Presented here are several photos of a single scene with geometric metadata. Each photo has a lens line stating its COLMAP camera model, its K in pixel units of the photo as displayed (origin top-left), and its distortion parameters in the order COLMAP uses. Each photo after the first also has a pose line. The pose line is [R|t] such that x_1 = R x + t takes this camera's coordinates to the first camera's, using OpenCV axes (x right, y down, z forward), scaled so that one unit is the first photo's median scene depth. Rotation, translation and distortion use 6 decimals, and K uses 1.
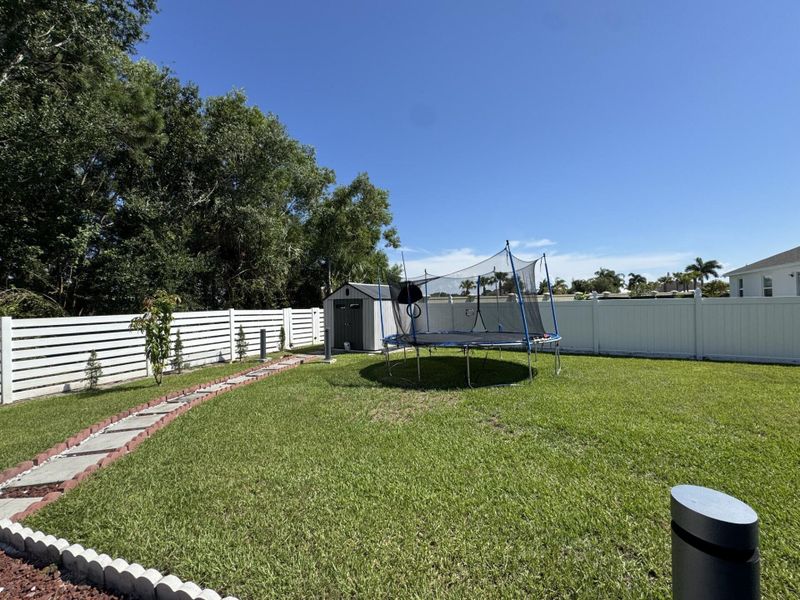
lens RADIAL K [[320.5, 0, 399.4], [0, 320.5, 299.0], [0, 0, 1]] dist [-0.001889, -0.000496]
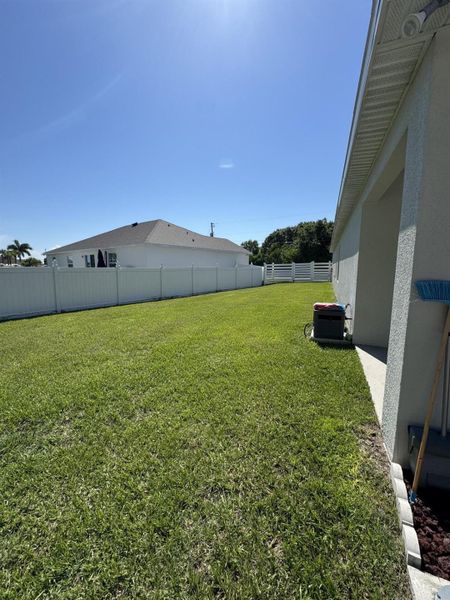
lens RADIAL K [[240.4, 0, 225.0], [0, 240.4, 300.0], [0, 0, 1]] dist [-0.001889, -0.000496]
pose [[0.095018, -0.108206, 0.989577, 0.000604], [-0.008549, 0.993950, 0.109505, 0.010994], [-0.995439, -0.018865, 0.093518, 0.127845]]
